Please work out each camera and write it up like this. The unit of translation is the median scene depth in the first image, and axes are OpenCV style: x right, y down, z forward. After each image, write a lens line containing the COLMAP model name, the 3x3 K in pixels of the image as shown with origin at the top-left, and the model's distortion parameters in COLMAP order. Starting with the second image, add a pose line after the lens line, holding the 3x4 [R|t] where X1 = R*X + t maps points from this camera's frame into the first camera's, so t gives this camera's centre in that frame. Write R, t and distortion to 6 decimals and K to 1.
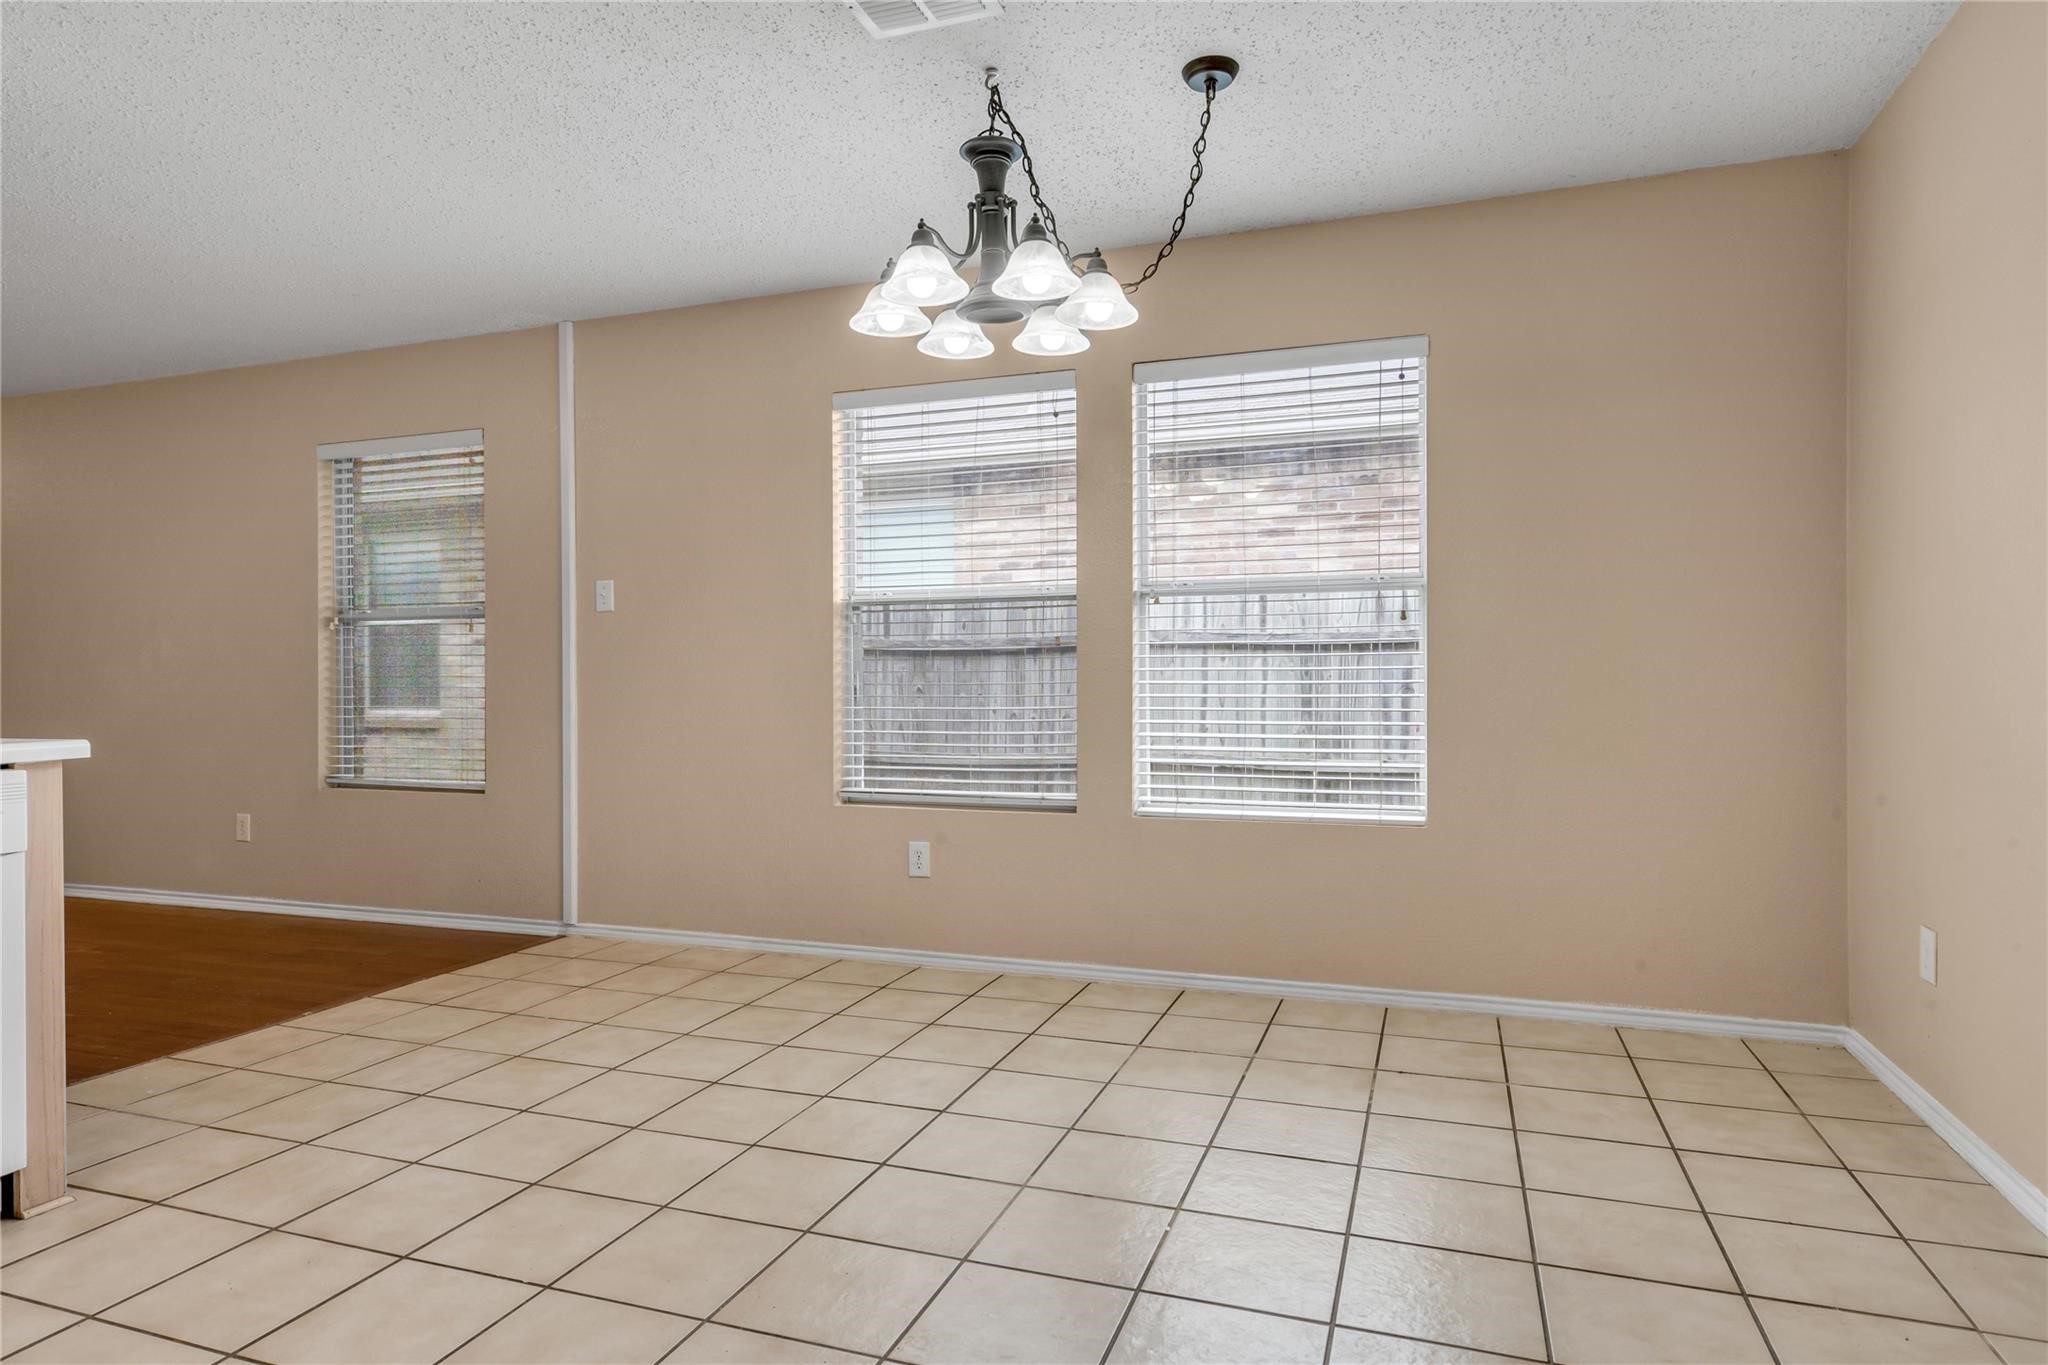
lens RADIAL K [[1145.9, 0, 1023.9], [0, 1145.9, 669.2], [0, 0, 1]] dist [0.003907, 0.000867]
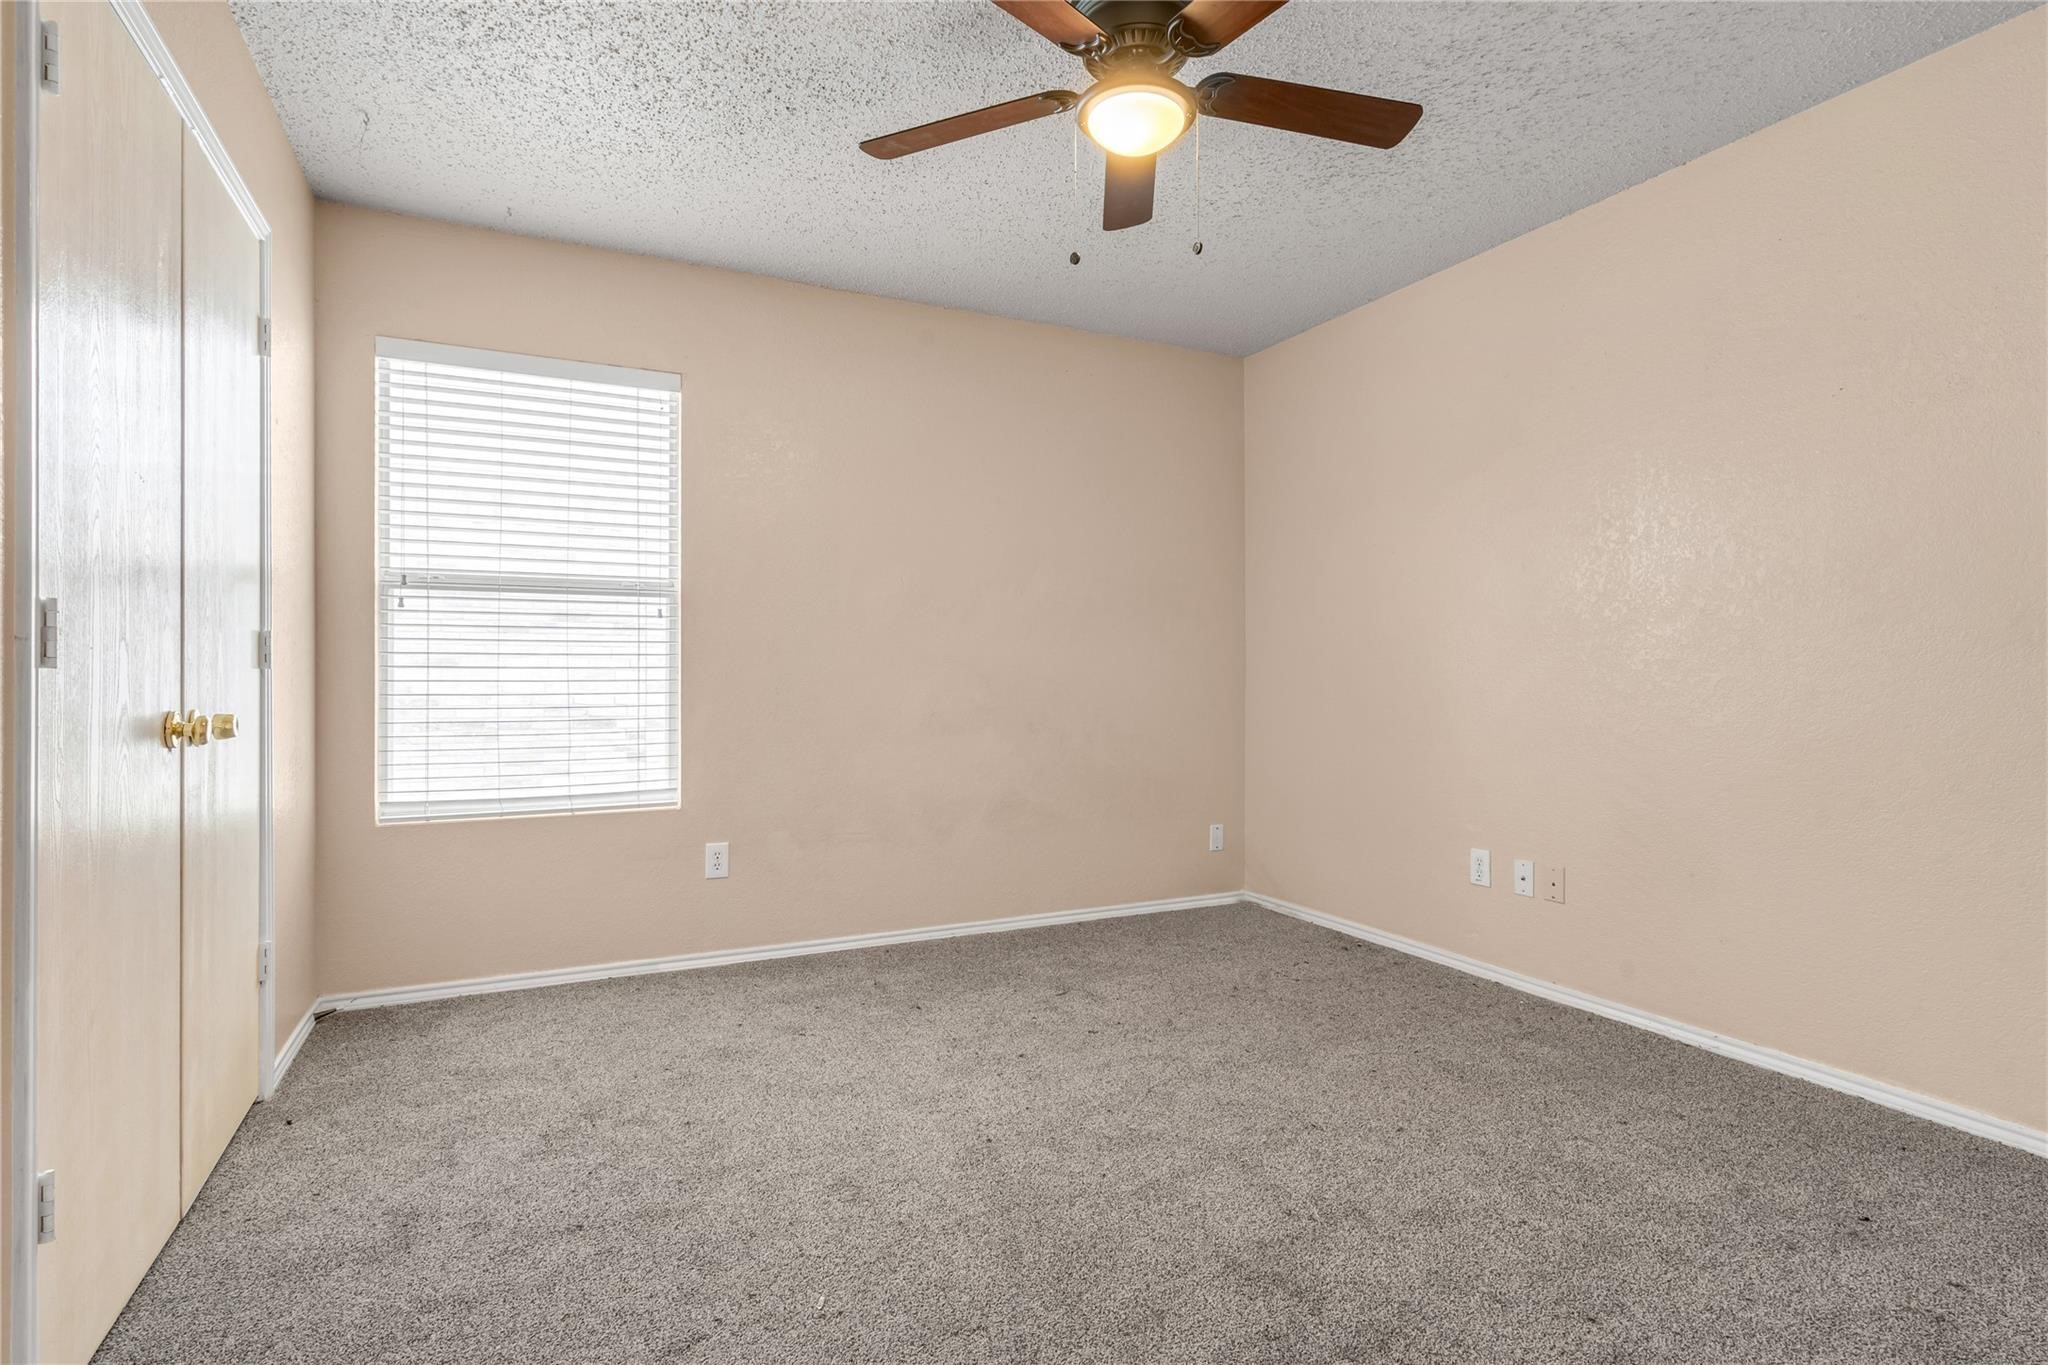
lens RADIAL K [[1023.0, 0, 1024.0], [0, 1023.0, 682.5], [0, 0, 1]] dist [0.002719, 0.000265]
pose [[0.706725, -0.000523, 0.707488, -0.413317], [-0.009146, 0.999909, 0.009876, 0.001419], [-0.707429, -0.013451, 0.706657, 0.150401]]
